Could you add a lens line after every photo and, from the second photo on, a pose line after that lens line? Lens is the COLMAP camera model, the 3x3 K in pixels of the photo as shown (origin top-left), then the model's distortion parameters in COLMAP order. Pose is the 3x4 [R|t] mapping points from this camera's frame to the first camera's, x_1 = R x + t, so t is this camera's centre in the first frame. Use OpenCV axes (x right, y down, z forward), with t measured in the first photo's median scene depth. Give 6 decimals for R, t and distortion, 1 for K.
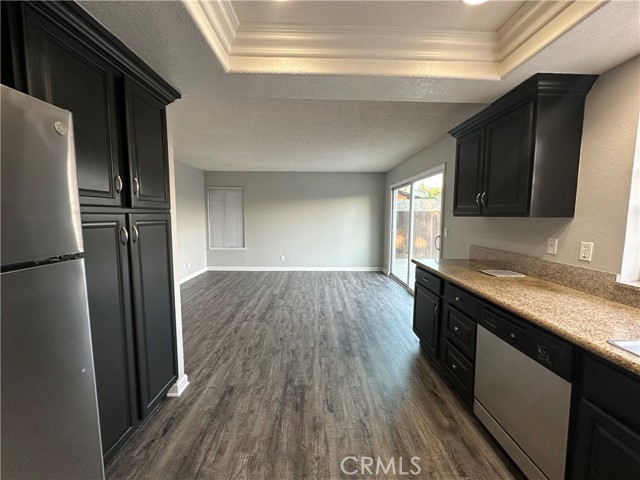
lens RADIAL K [[253.3, 0, 320.5], [0, 253.3, 236.9], [0, 0, 1]] dist [-0.008337, -0.000016]
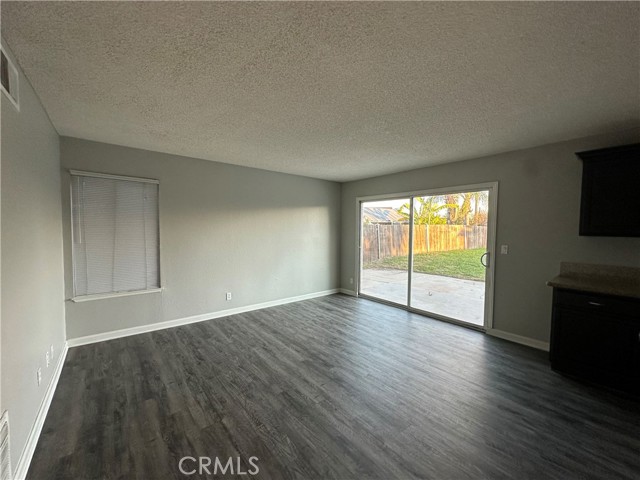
lens RADIAL K [[253.3, 0, 319.1], [0, 253.3, 240.1], [0, 0, 1]] dist [-0.008337, -0.000016]
pose [[0.786660, -0.025493, 0.616860, -0.993692], [0.044421, 0.998895, -0.015367, -0.106208], [-0.615787, 0.039491, 0.786923, 0.919403]]
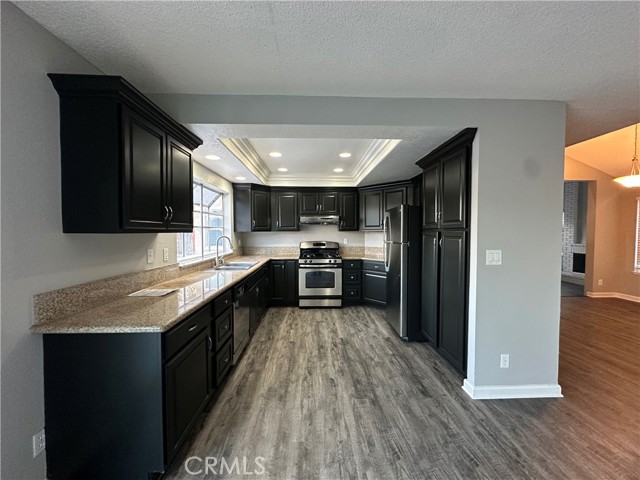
lens RADIAL K [[253.3, 0, 320.8], [0, 253.3, 237.4], [0, 0, 1]] dist [-0.008337, -0.000016]
pose [[-0.999835, -0.005644, -0.017278, 0.093685], [-0.007518, 0.993863, 0.110362, -0.148084], [0.016549, 0.110473, -0.993741, 1.682688]]
